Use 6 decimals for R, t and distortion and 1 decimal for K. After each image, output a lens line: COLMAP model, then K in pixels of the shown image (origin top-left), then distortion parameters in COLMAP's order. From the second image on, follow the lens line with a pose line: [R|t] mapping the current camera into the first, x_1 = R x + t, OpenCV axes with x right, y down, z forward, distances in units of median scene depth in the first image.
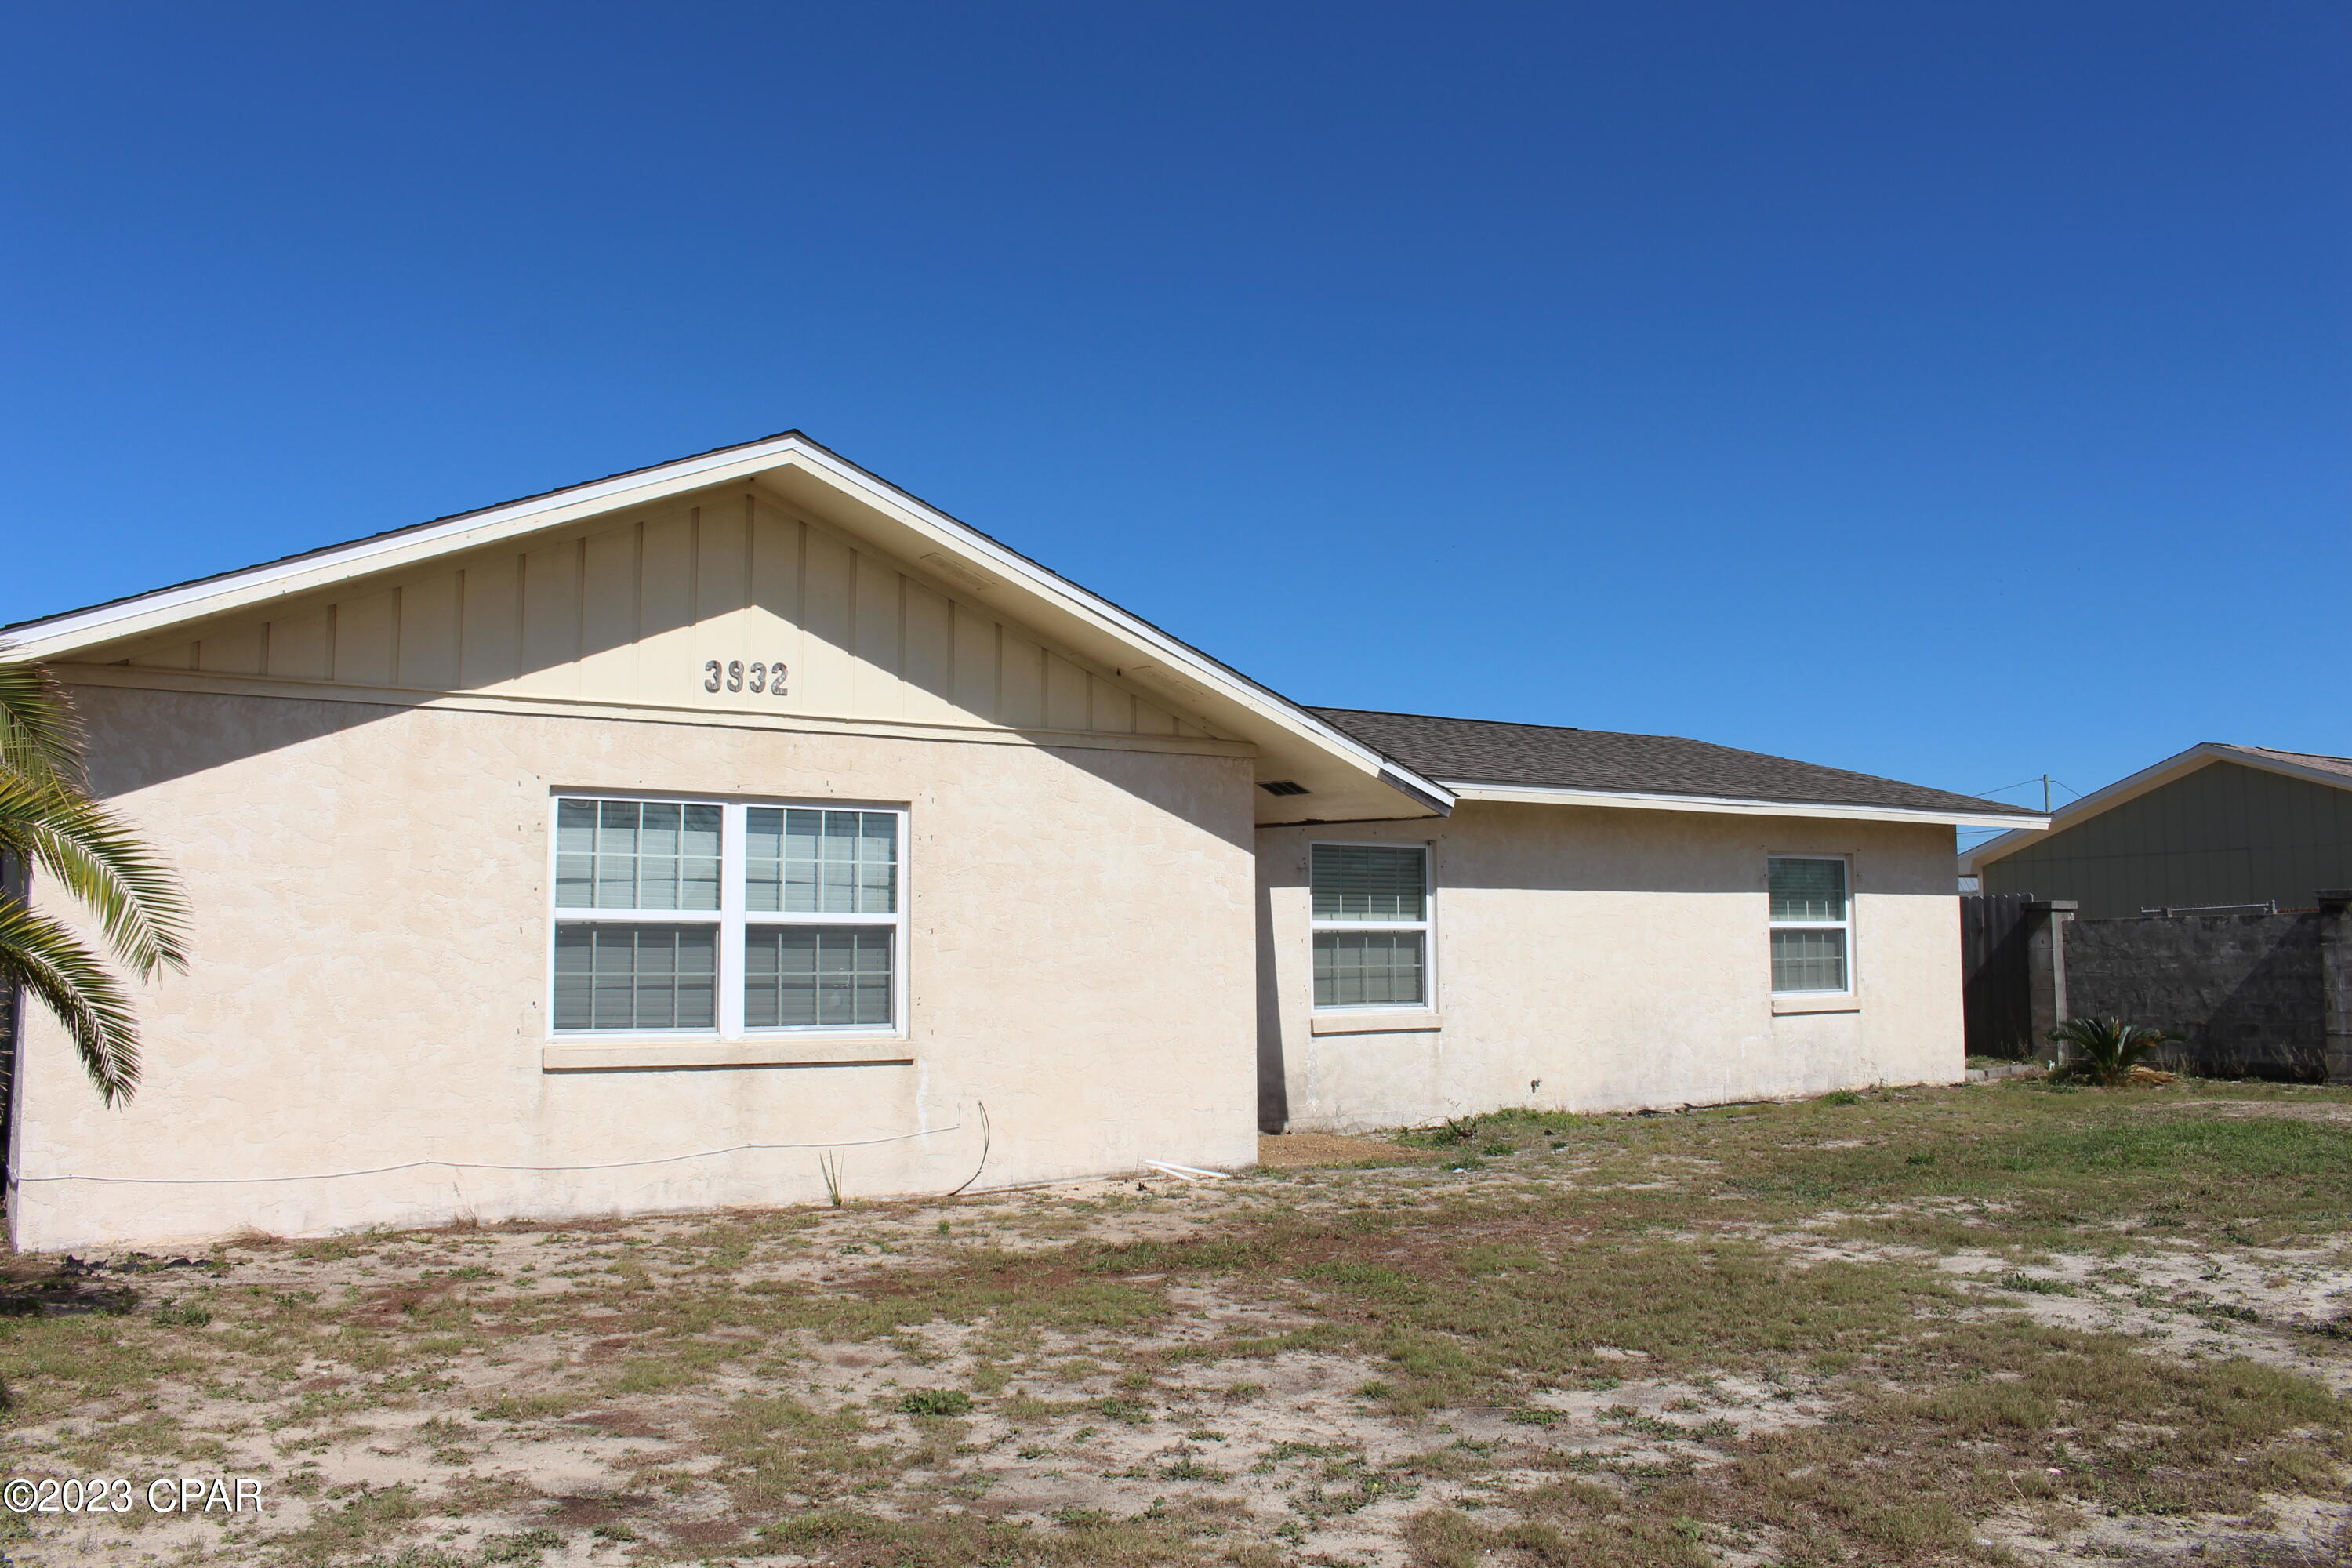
lens RADIAL K [[2000.5, 0, 1176.9], [0, 2000.5, 723.9], [0, 0, 1]] dist [-0.161605, 0.131502]
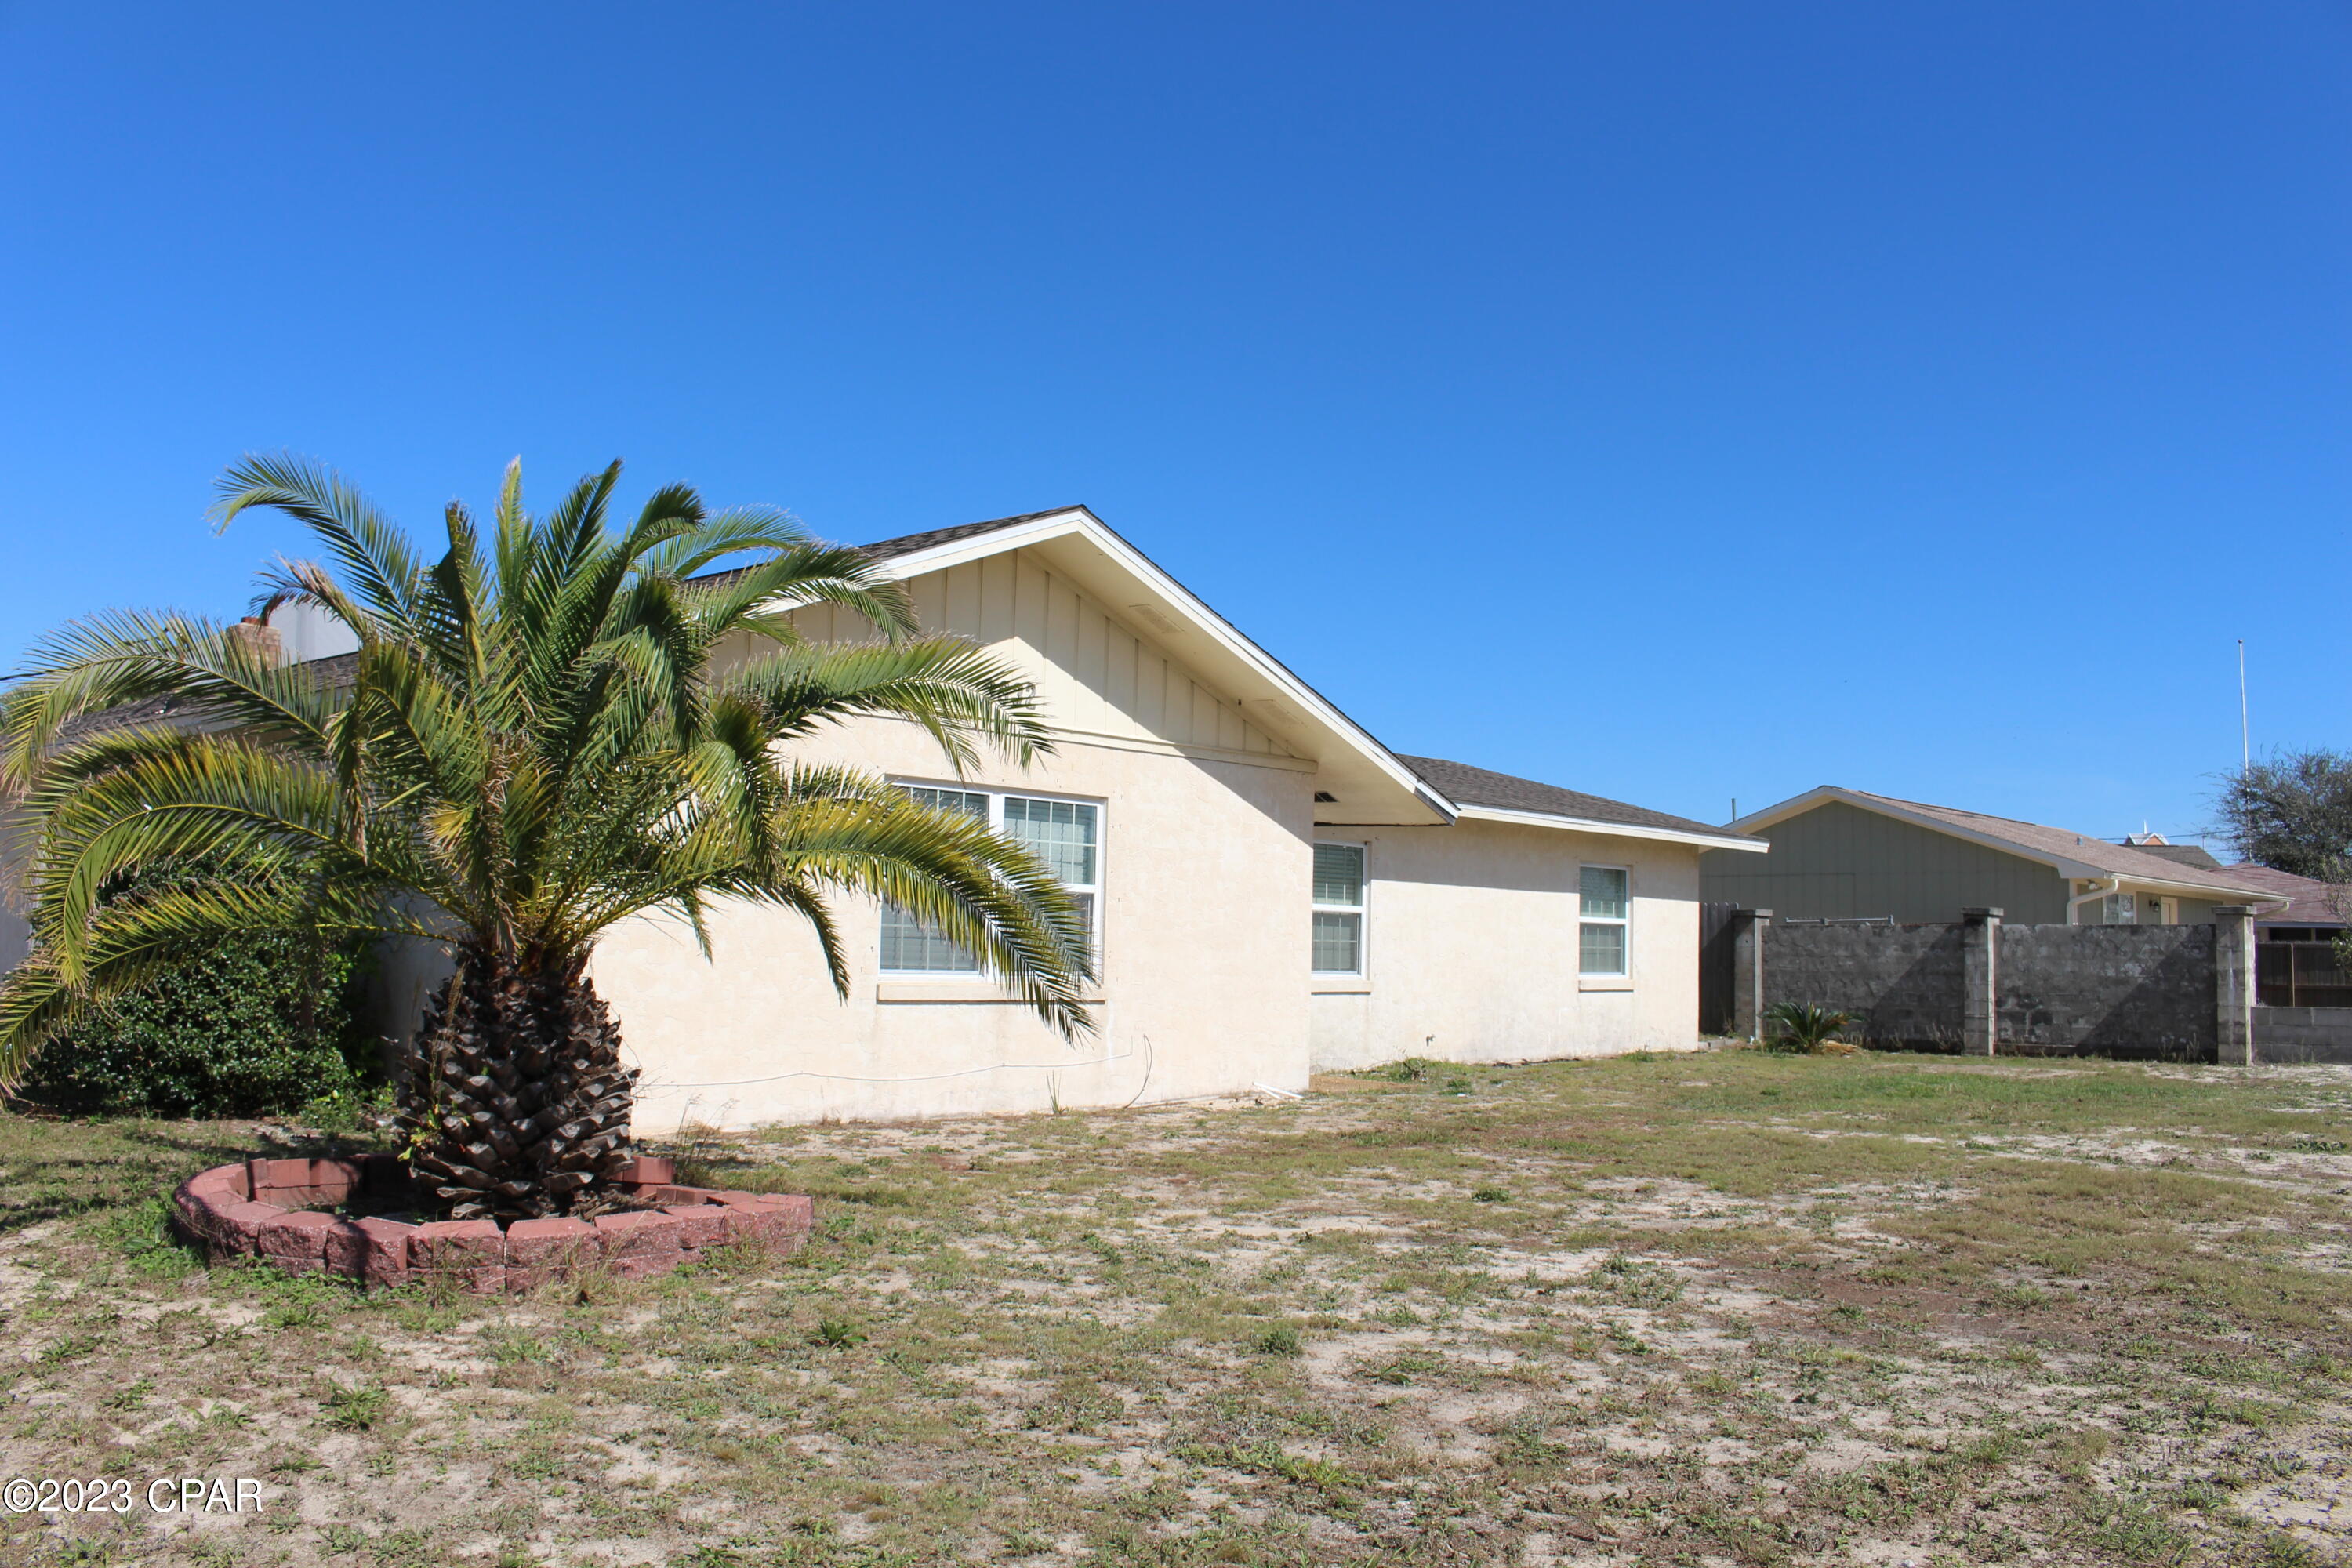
lens RADIAL K [[2000.5, 0, 1176.9], [0, 2000.5, 723.9], [0, 0, 1]] dist [-0.161605, 0.131502]
pose [[0.967191, 0.055280, 0.247963, -0.270273], [-0.056397, 0.998405, -0.002603, -0.004539], [-0.247712, -0.011467, 0.968766, -0.160594]]
